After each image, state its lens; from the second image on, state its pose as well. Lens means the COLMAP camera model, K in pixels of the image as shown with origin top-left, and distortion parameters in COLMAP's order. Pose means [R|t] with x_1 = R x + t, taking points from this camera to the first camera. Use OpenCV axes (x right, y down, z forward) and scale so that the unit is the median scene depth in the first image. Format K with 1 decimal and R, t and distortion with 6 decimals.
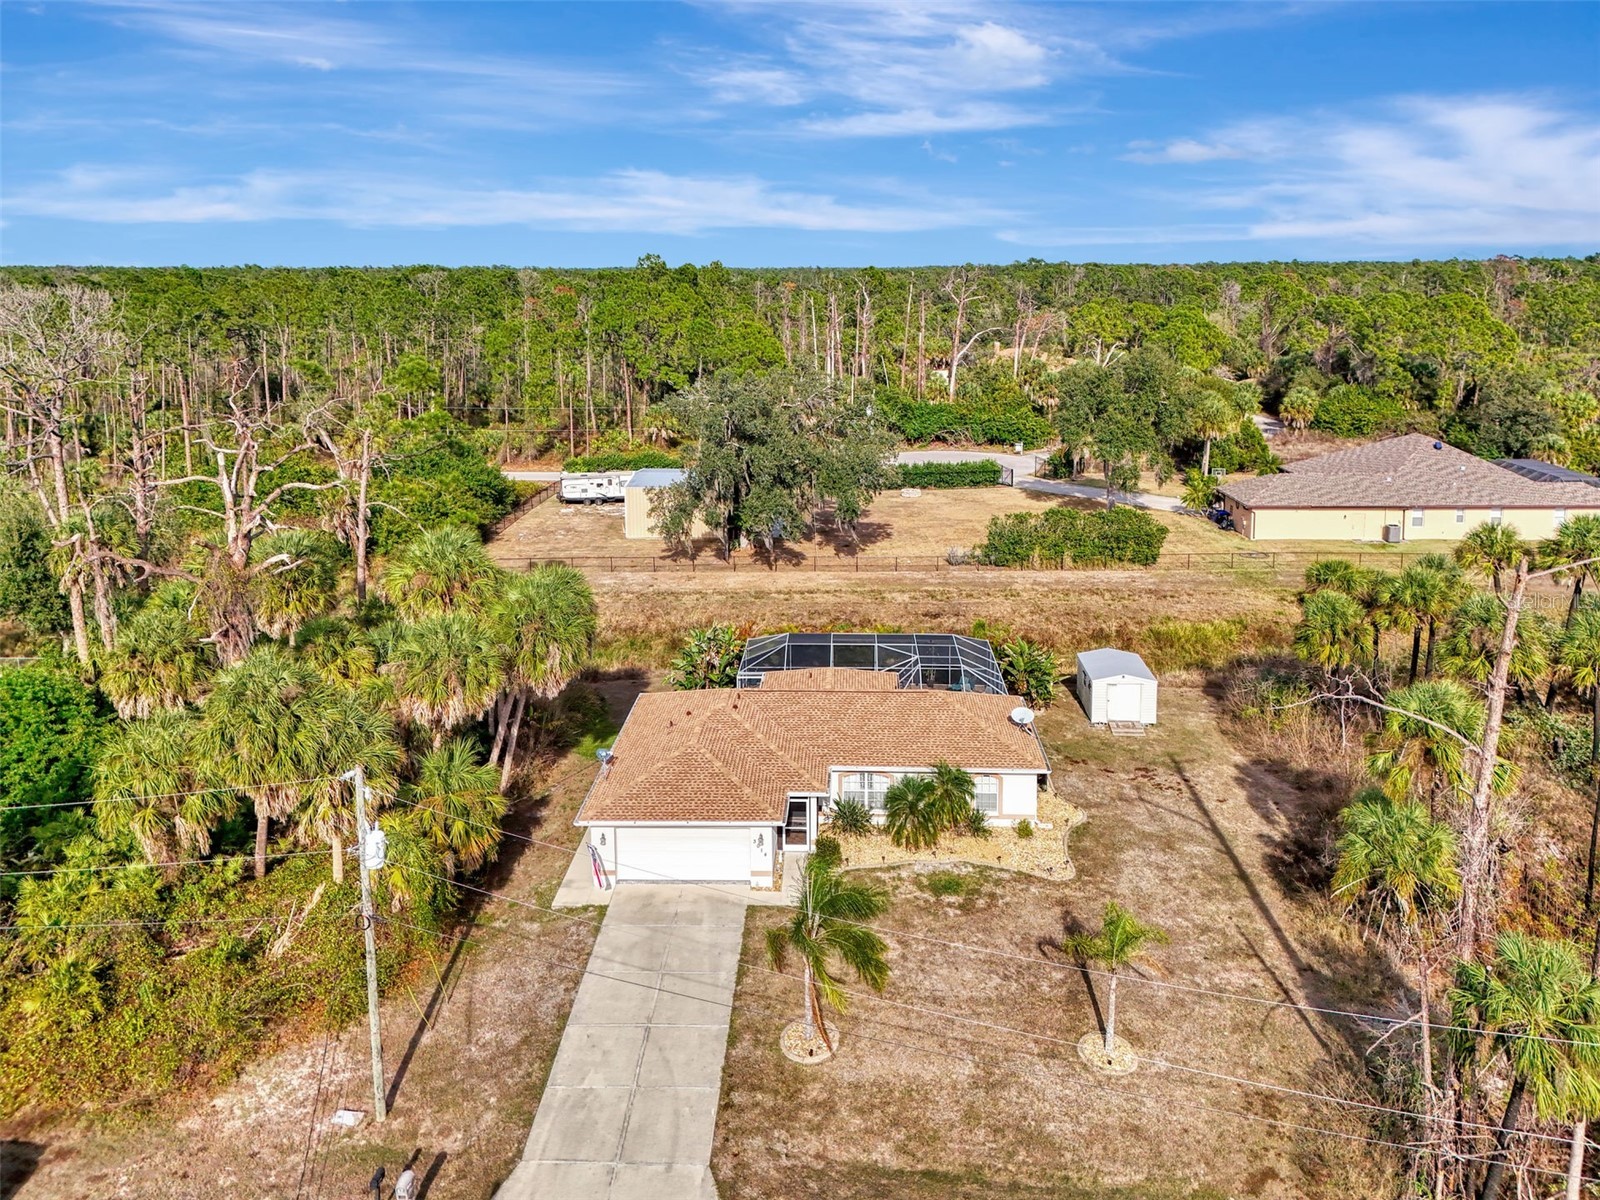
lens RADIAL K [[1187.4, 0, 798.2], [0, 1187.4, 595.2], [0, 0, 1]] dist [0.046198, -0.045847]
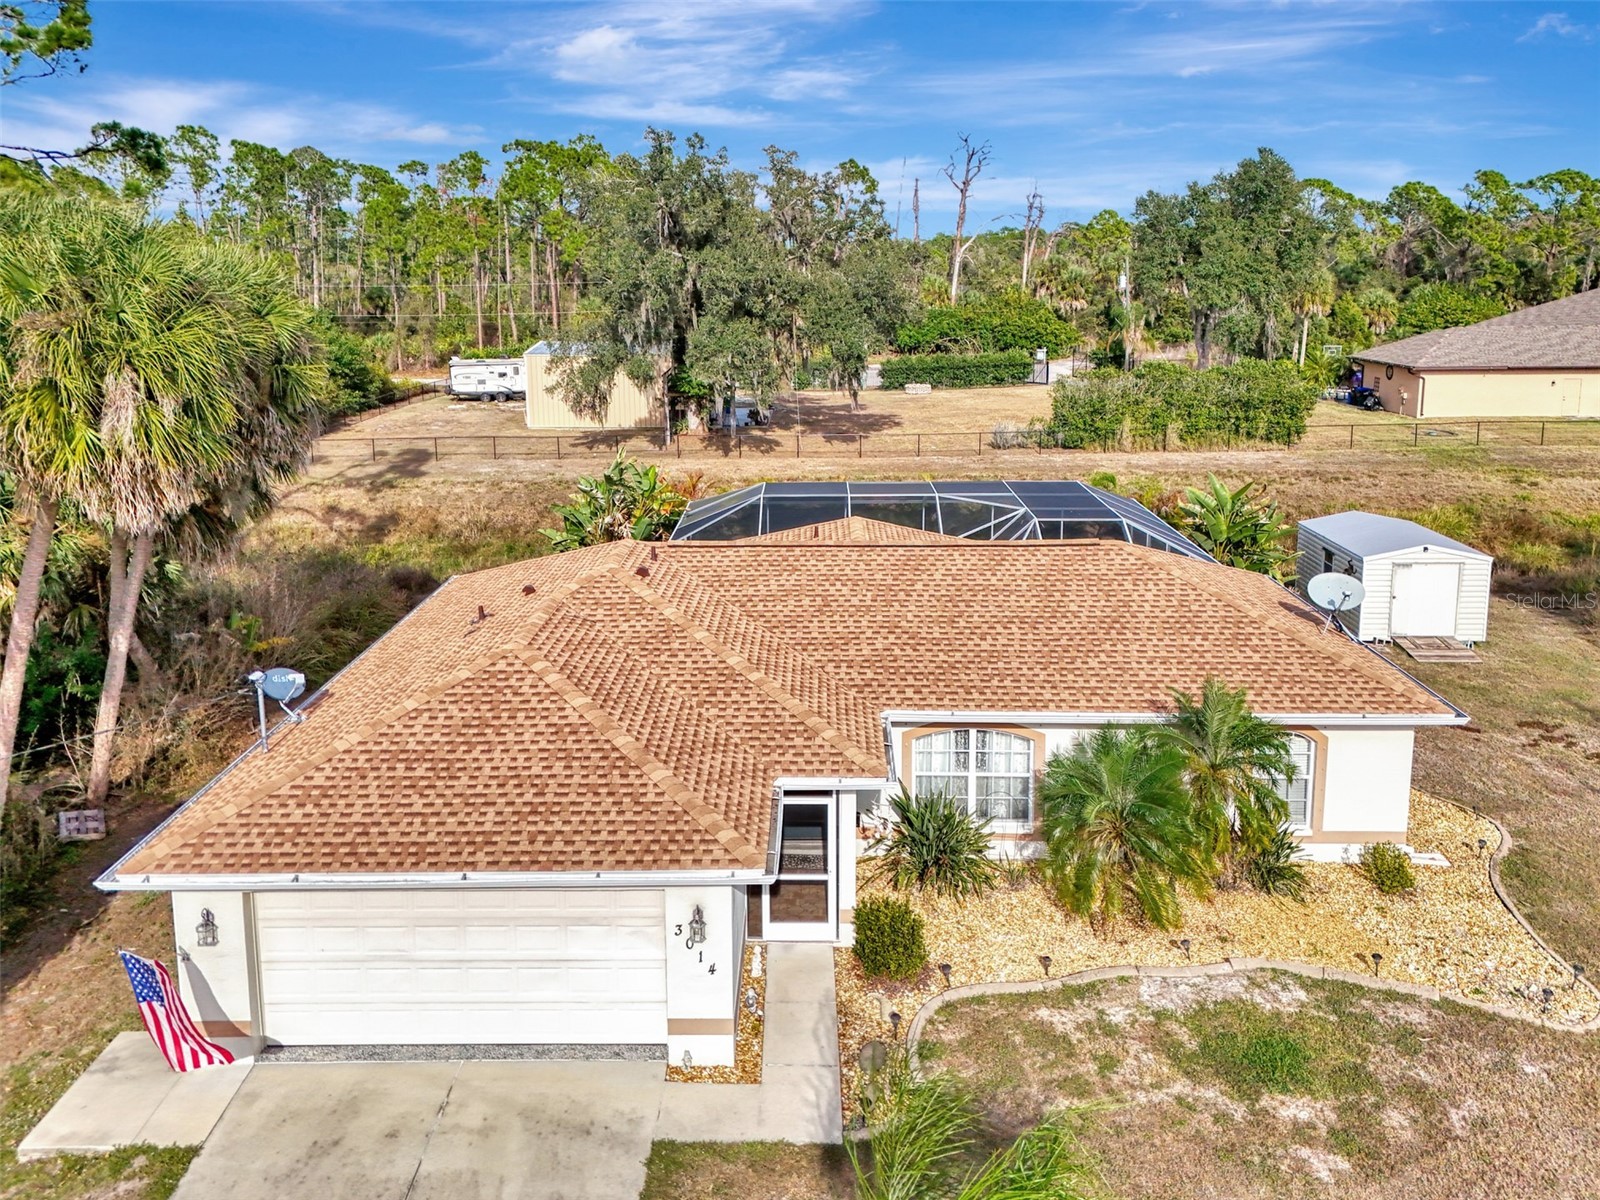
lens RADIAL K [[1187.4, 0, 796.6], [0, 1187.4, 593.9], [0, 0, 1]] dist [0.046198, -0.045847]
pose [[0.999564, -0.003534, 0.029331, -0.012481], [0.003392, 0.999982, 0.004886, 0.104504], [-0.029348, -0.004784, 0.999558, 0.619045]]
